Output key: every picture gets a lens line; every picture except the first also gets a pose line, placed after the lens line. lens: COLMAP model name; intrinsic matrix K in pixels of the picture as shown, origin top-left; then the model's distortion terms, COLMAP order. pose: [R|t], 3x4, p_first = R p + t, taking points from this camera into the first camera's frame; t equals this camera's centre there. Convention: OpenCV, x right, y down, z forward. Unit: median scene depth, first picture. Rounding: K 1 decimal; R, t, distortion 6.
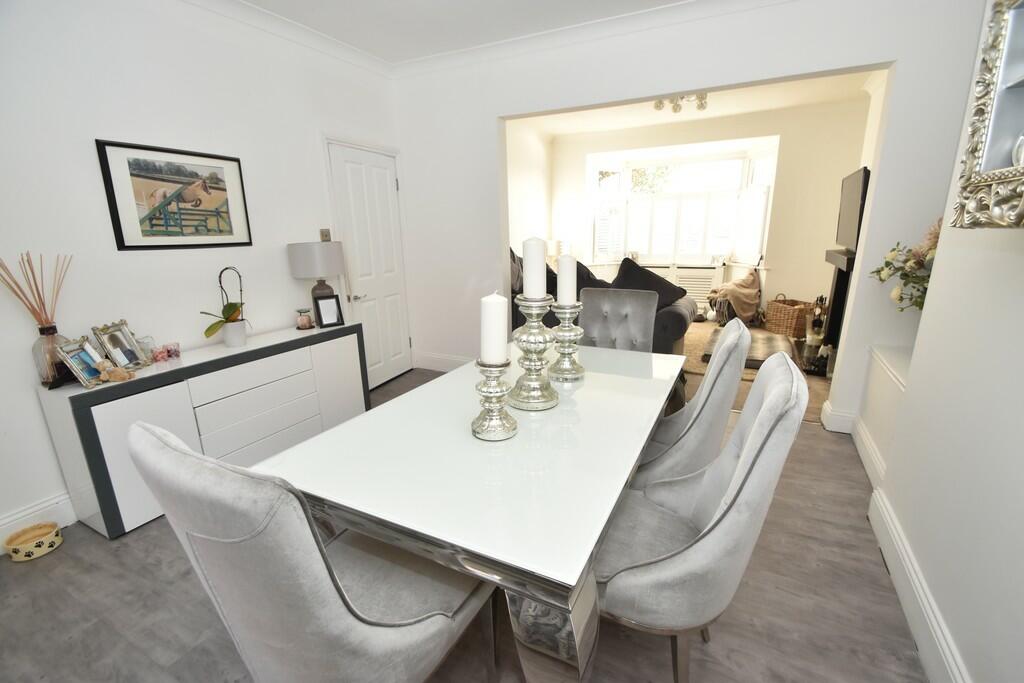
lens RADIAL K [[452.5, 0, 515.2], [0, 452.5, 349.1], [0, 0, 1]] dist [0.020018, -0.000549]
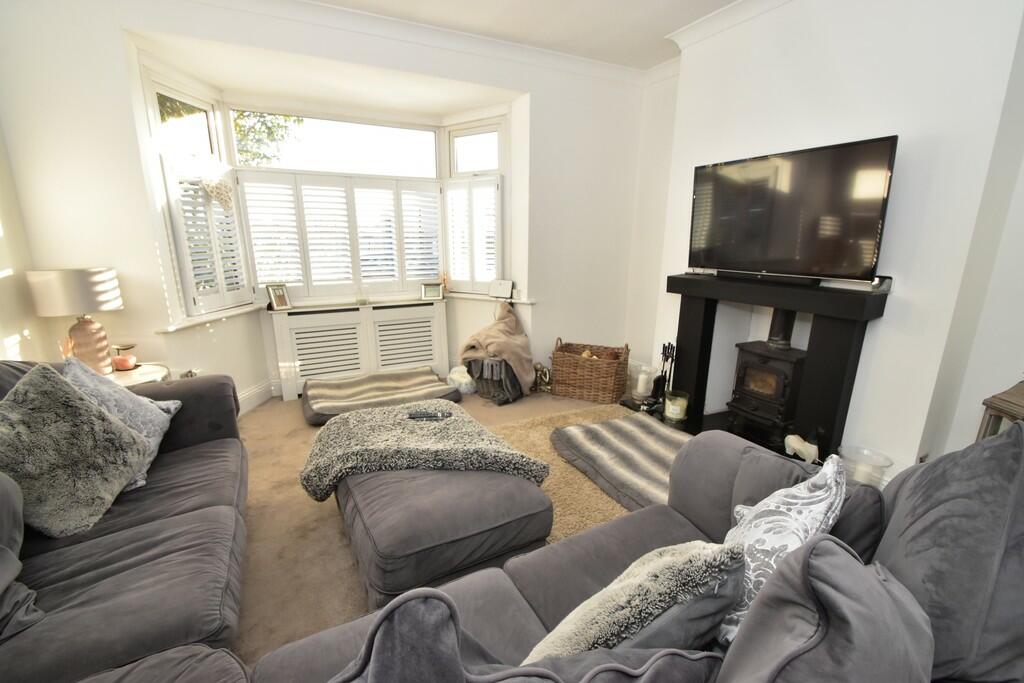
lens RADIAL K [[452.5, 0, 515.2], [0, 452.5, 349.1], [0, 0, 1]] dist [0.020018, -0.000549]
pose [[0.579231, -0.184684, 0.793967, 0.009554], [0.198465, 0.976639, 0.082386, -0.168911], [-0.790635, 0.109854, 0.602353, 0.634273]]
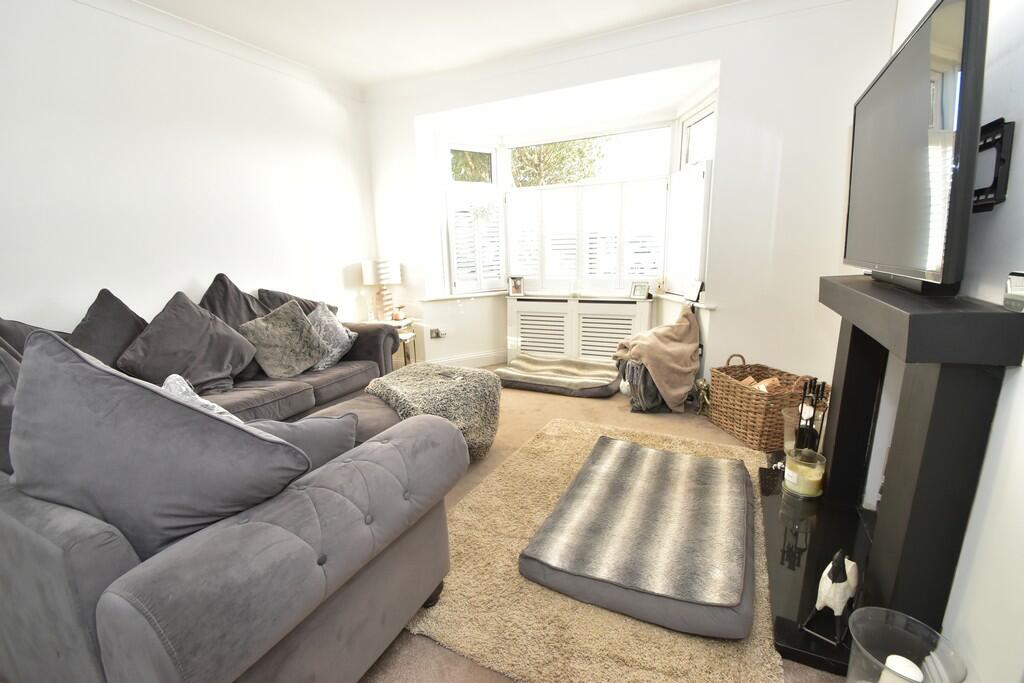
lens RADIAL K [[452.5, 0, 515.2], [0, 452.5, 349.1], [0, 0, 1]] dist [0.020018, -0.000549]
pose [[0.999643, -0.017564, 0.020111, 0.304751], [0.018387, 0.998970, -0.041494, -0.107534], [-0.019361, 0.041849, 0.998936, 0.458827]]
